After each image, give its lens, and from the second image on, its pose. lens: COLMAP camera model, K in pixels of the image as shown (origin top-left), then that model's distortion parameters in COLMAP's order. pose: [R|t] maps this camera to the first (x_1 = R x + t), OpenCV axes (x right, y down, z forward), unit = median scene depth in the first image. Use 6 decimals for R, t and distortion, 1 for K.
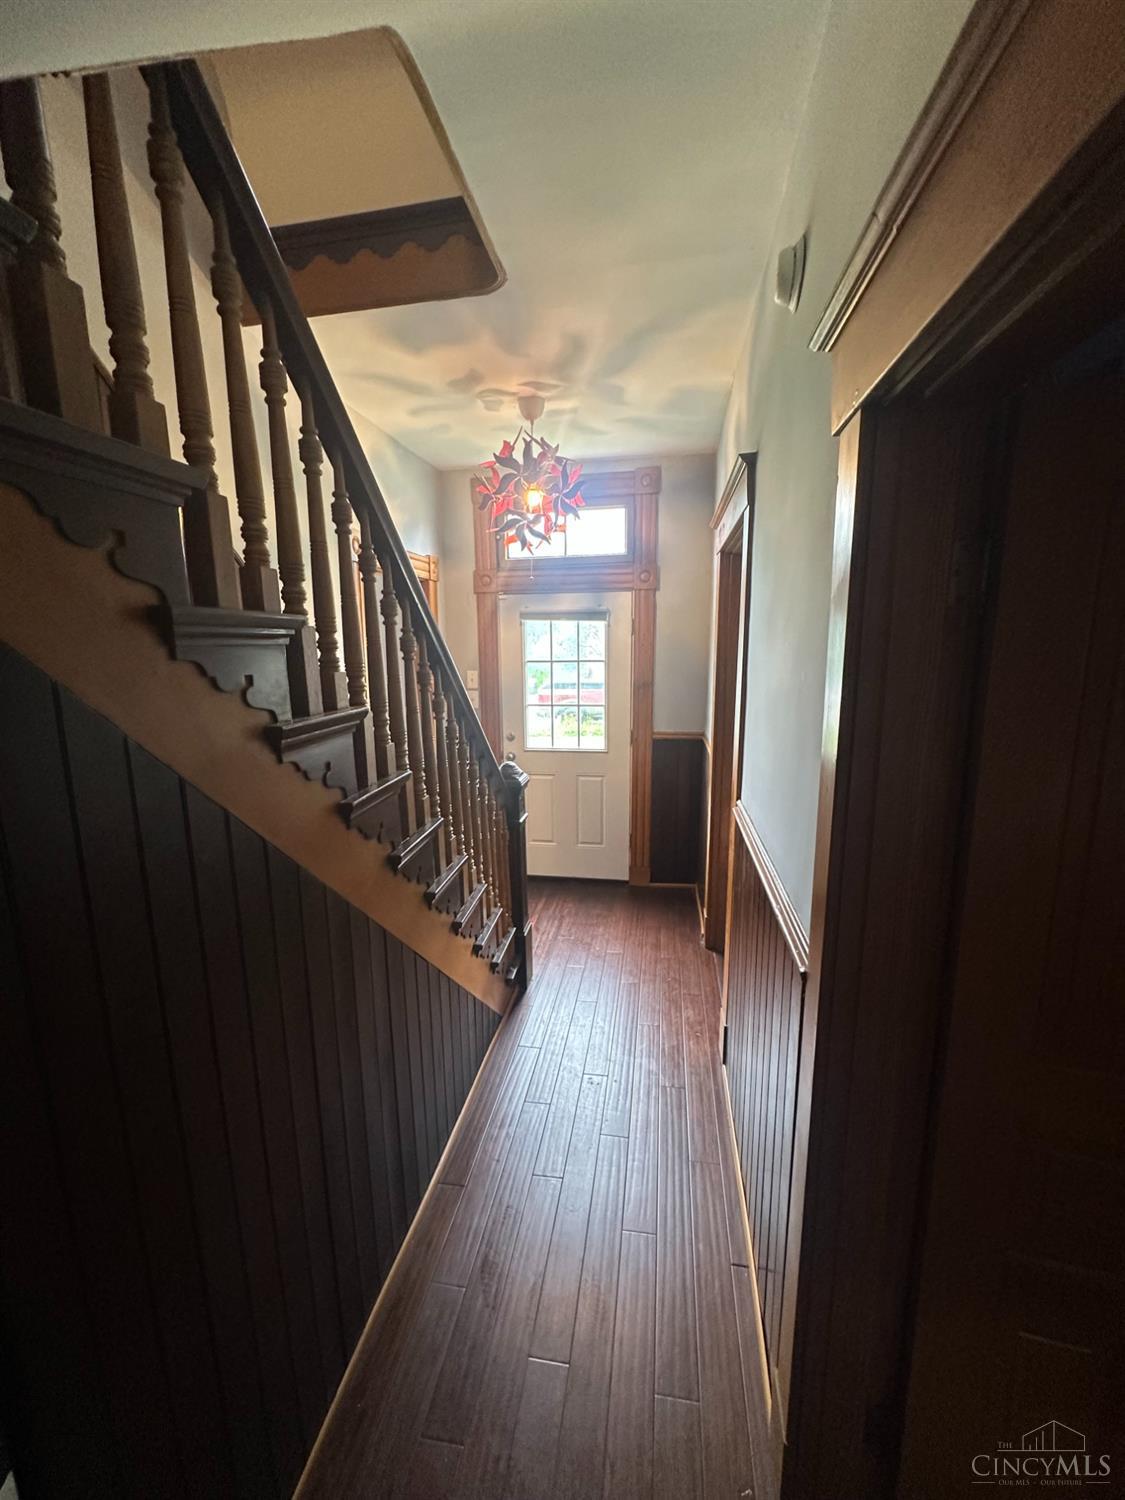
lens RADIAL K [[602.3, 0, 560.5], [0, 602.3, 743.5], [0, 0, 1]] dist [0.003276, 0.000386]
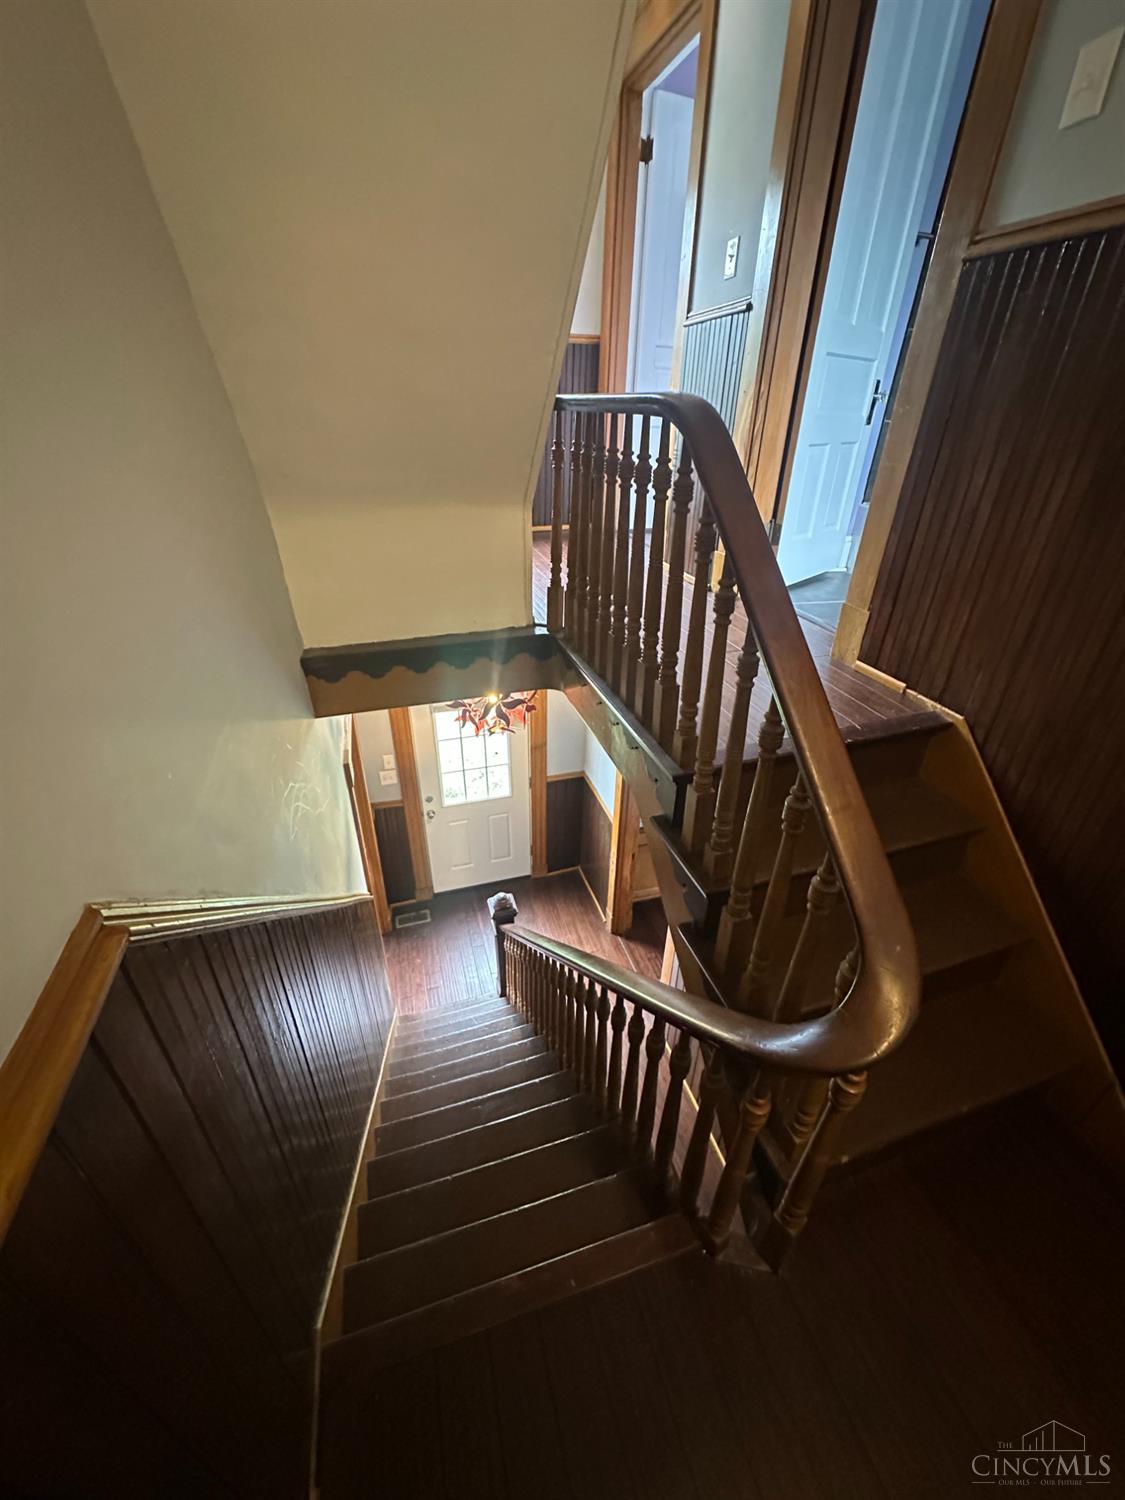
lens RADIAL K [[602.3, 0, 560.5], [0, 602.3, 743.5], [0, 0, 1]] dist [0.003276, 0.000386]
pose [[0.898607, -0.203310, 0.388807, -0.290411], [0.060141, 0.934872, 0.349854, -0.513140], [-0.434614, -0.290997, 0.852309, -0.066400]]
